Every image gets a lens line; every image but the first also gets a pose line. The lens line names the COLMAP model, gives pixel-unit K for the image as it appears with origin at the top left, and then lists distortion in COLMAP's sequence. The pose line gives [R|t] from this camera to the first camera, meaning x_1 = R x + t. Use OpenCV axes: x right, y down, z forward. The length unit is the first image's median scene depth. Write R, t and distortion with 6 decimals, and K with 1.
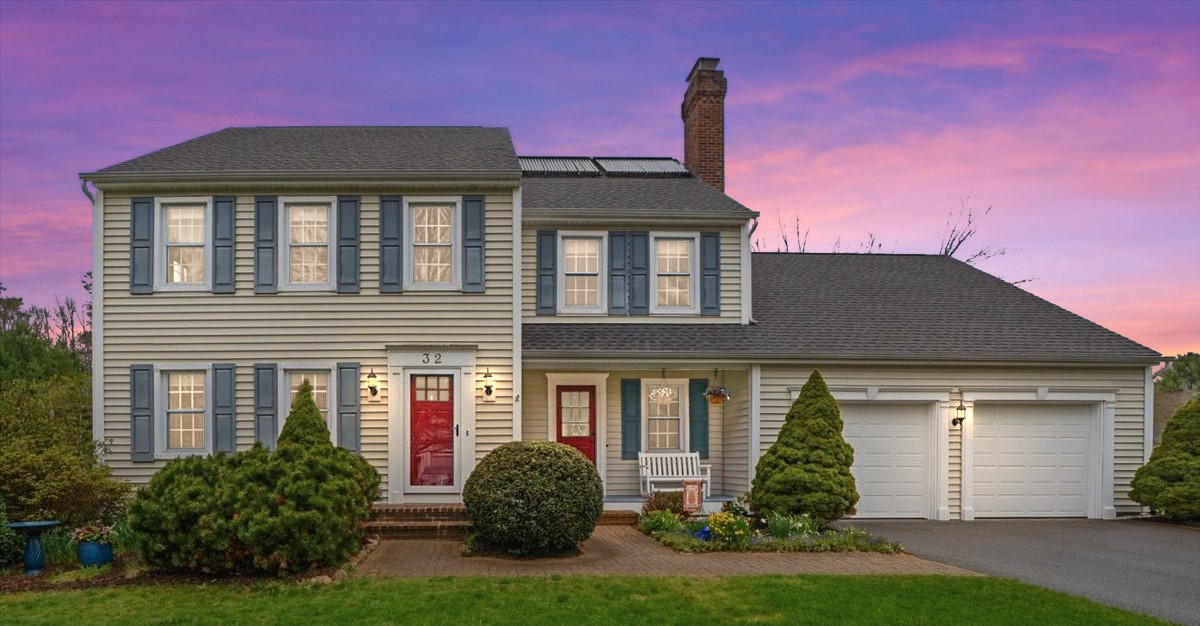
lens RADIAL K [[497.4, 0, 599.9], [0, 497.4, 350.0], [0, 0, 1]] dist [-0.014004, 0.000059]
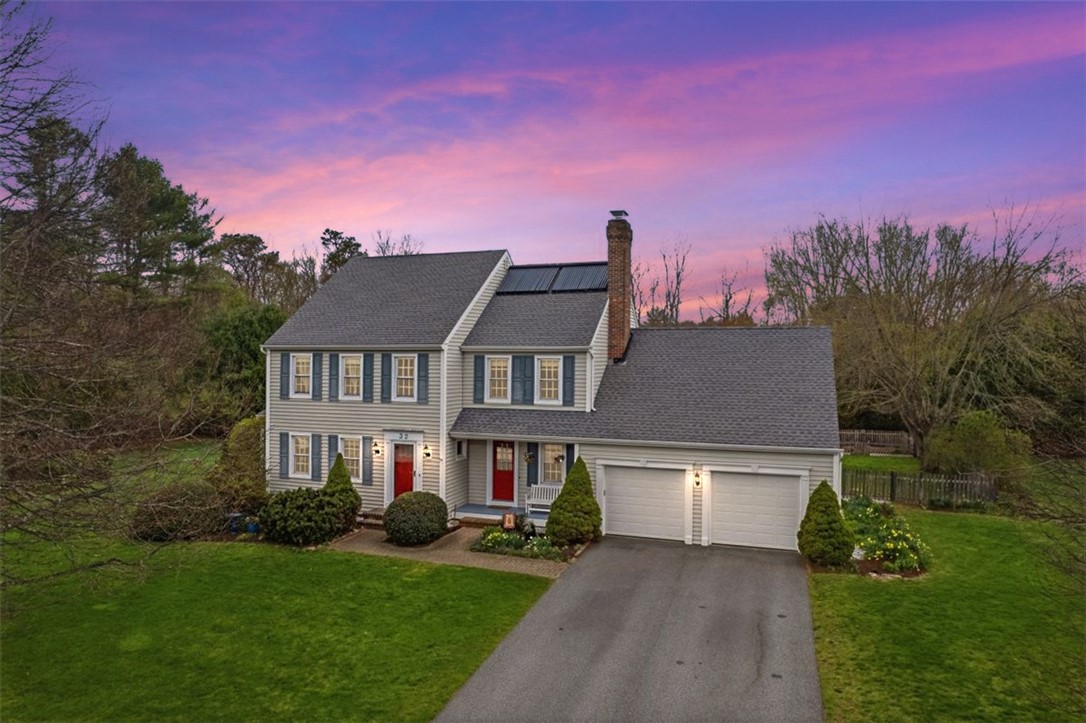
lens RADIAL K [[386.8, 0, 539.6], [0, 386.8, 360.7], [0, 0, 1]] dist [-0.017063, -0.000027]
pose [[0.973213, -0.009909, -0.229692, 0.537634], [0.005017, 0.999748, -0.021871, -0.243121], [0.229851, 0.020133, 0.973018, -0.375201]]
